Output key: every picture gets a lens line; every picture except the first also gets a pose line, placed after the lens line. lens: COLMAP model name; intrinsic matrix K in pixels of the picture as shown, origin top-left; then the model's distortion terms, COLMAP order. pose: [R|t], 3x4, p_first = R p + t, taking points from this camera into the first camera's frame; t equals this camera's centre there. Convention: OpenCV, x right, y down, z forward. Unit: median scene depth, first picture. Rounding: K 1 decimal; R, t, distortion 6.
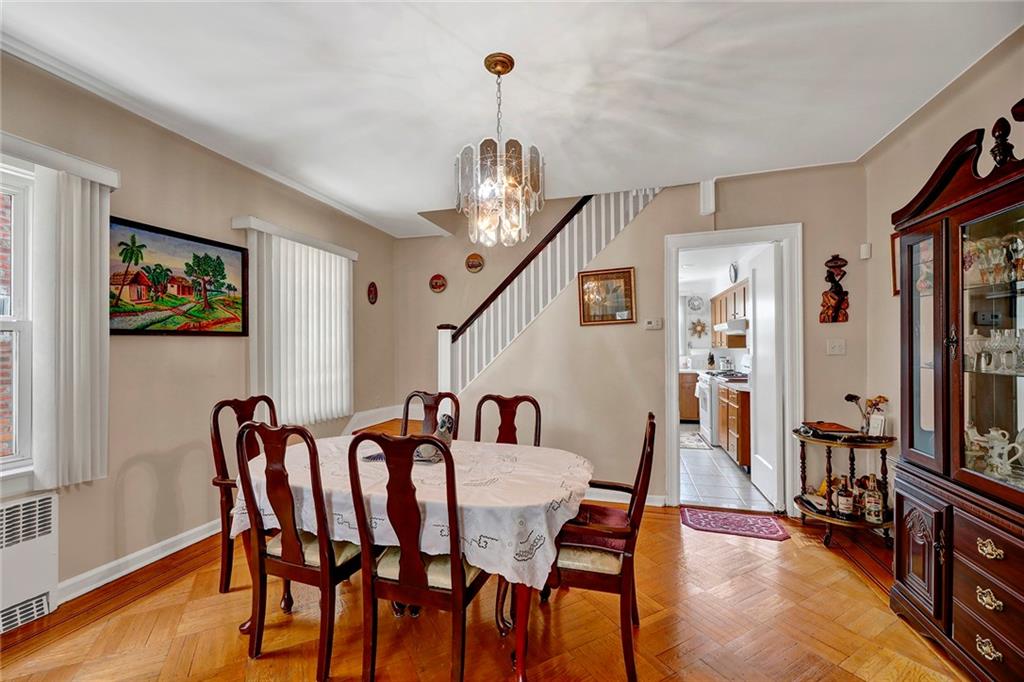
lens RADIAL K [[417.6, 0, 506.4], [0, 417.6, 345.7], [0, 0, 1]] dist [-0.000640, -0.003150]
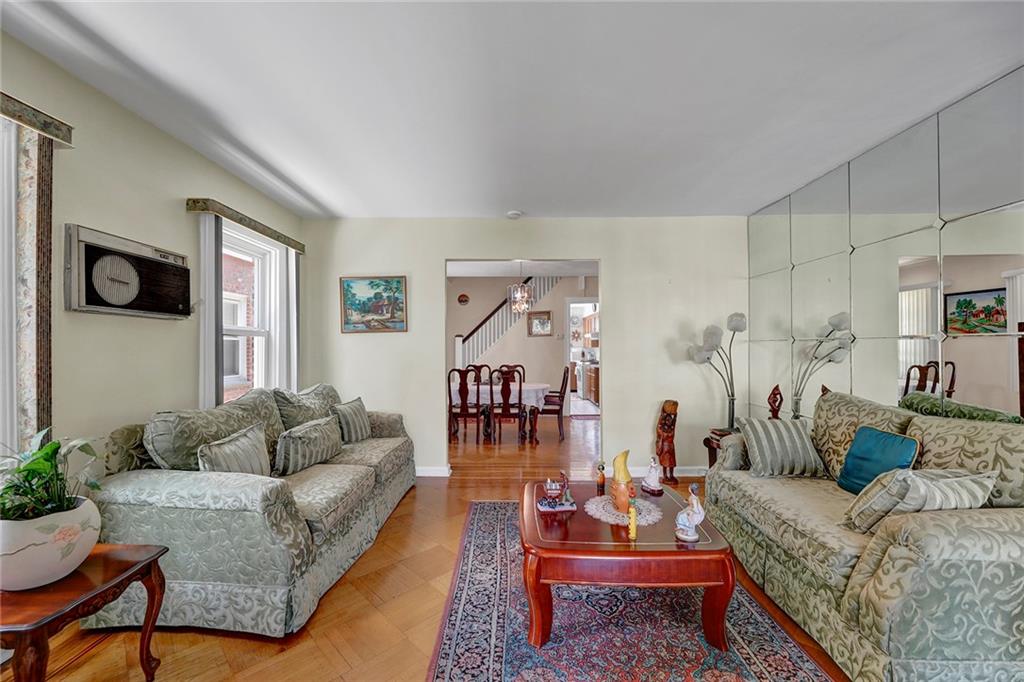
lens RADIAL K [[419.0, 0, 506.1], [0, 419.0, 343.0], [0, 0, 1]] dist [-0.000427, -0.003413]
pose [[0.962678, 0.004849, 0.270607, -0.495946], [-0.003972, 0.999985, -0.003791, -0.006362], [-0.270621, 0.002574, 0.962683, -1.014013]]
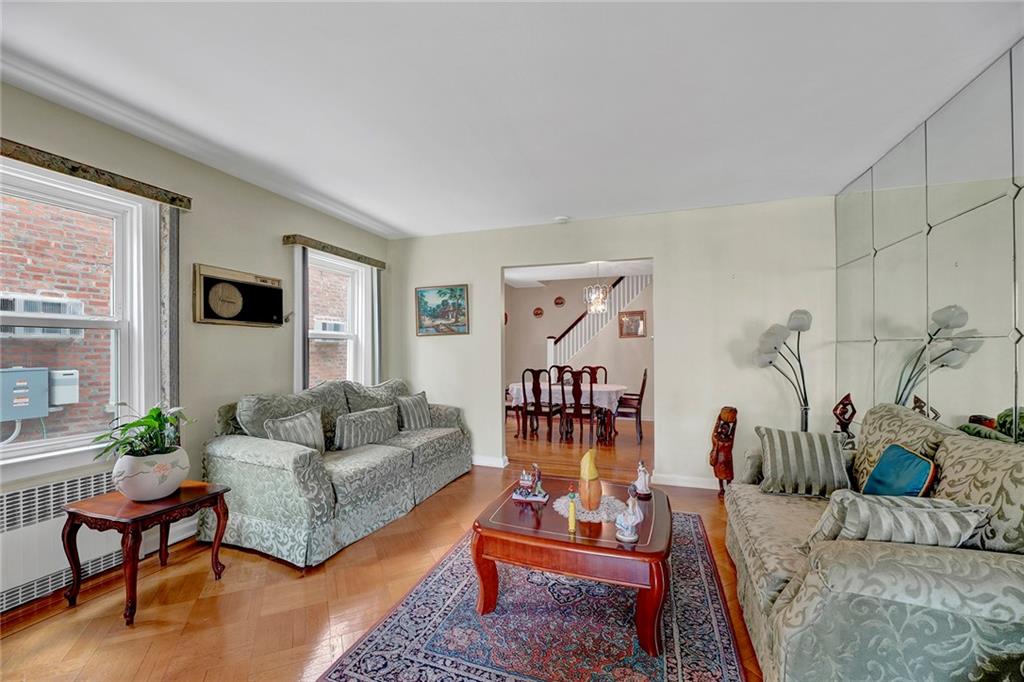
lens RADIAL K [[417.6, 0, 506.4], [0, 417.6, 345.7], [0, 0, 1]] dist [-0.000640, -0.003150]
pose [[0.998636, 0.004048, -0.052049, -0.272692], [-0.003999, 0.999991, 0.001049, -0.007755], [0.052052, -0.000839, 0.998644, -1.097467]]
